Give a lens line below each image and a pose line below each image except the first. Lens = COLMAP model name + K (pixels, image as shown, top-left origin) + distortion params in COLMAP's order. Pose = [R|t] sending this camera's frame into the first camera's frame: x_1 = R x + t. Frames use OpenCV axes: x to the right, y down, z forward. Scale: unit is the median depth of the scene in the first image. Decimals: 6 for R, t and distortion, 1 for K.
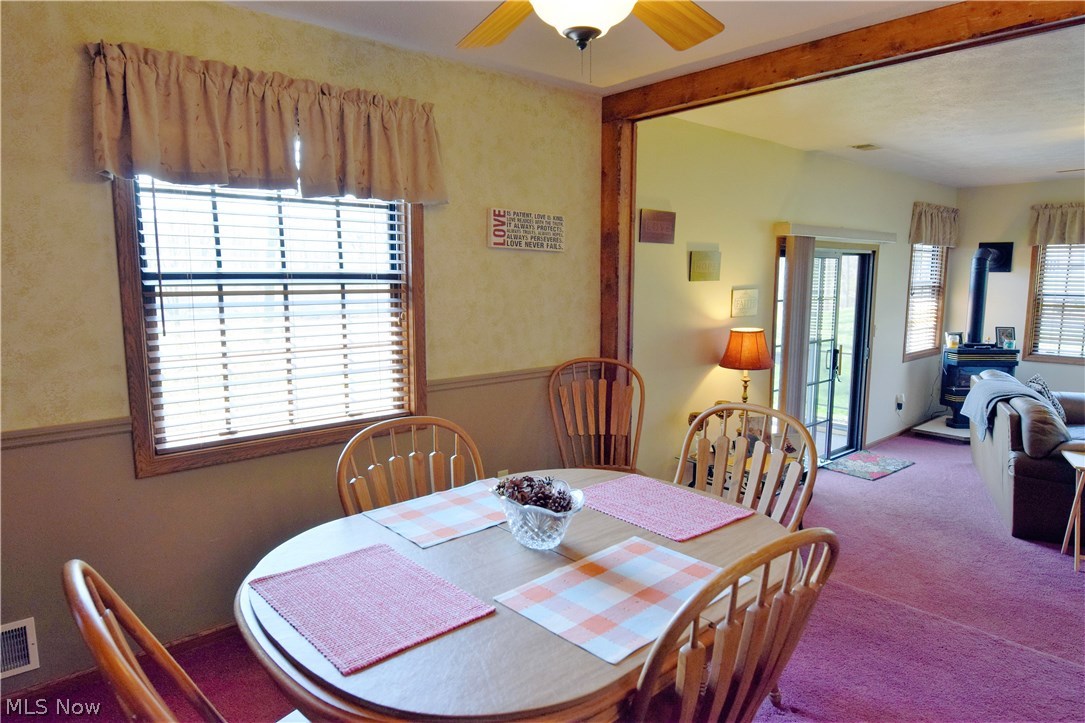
lens RADIAL K [[652.7, 0, 536.4], [0, 652.7, 359.7], [0, 0, 1]] dist [-0.021928, -0.002527]
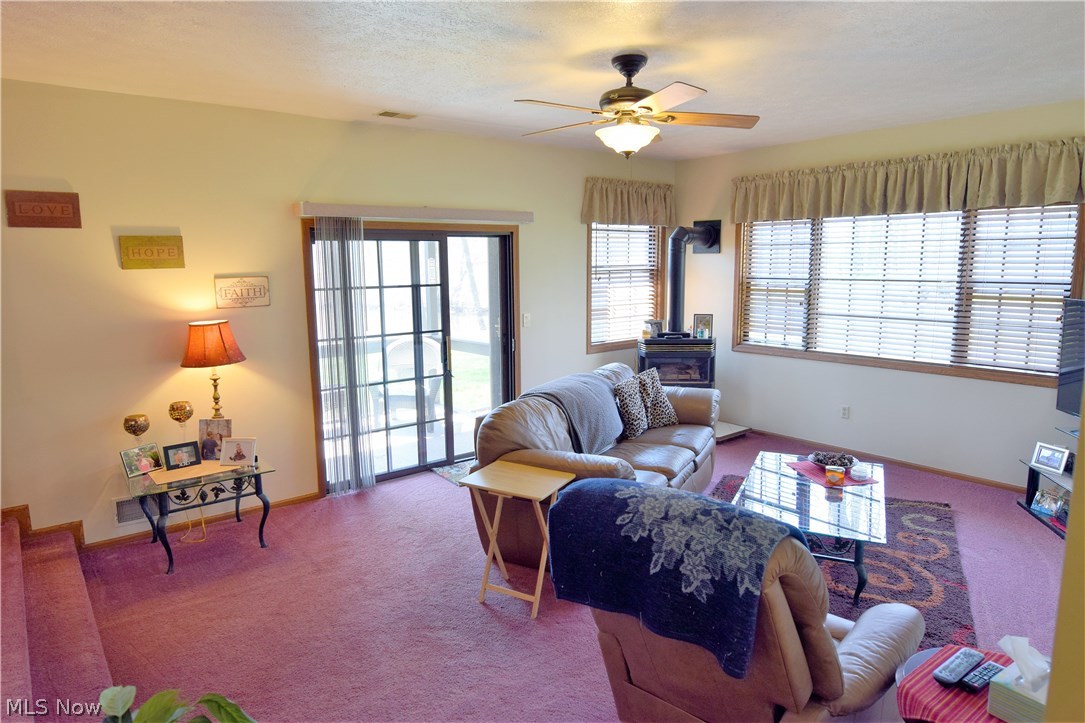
lens RADIAL K [[652.7, 0, 536.4], [0, 652.7, 359.7], [0, 0, 1]] dist [-0.021928, -0.002527]
pose [[0.999410, -0.003811, -0.034124, 0.802941], [0.004531, 0.999768, 0.021062, -0.011276], [0.034036, -0.021204, 0.999196, 0.118381]]
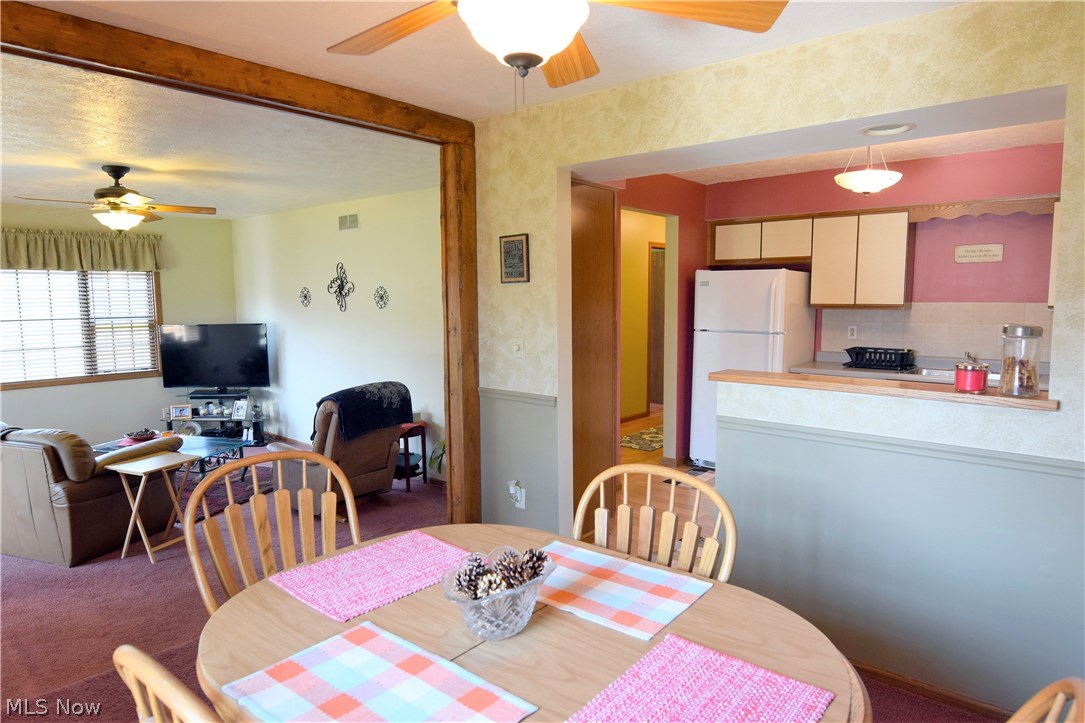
lens RADIAL K [[652.7, 0, 536.4], [0, 652.7, 359.7], [0, 0, 1]] dist [-0.021928, -0.002527]
pose [[-0.142348, -0.098296, 0.984924, -0.280200], [0.134882, 0.983848, 0.117683, -0.054086], [-0.980583, 0.149601, -0.126791, 0.357838]]
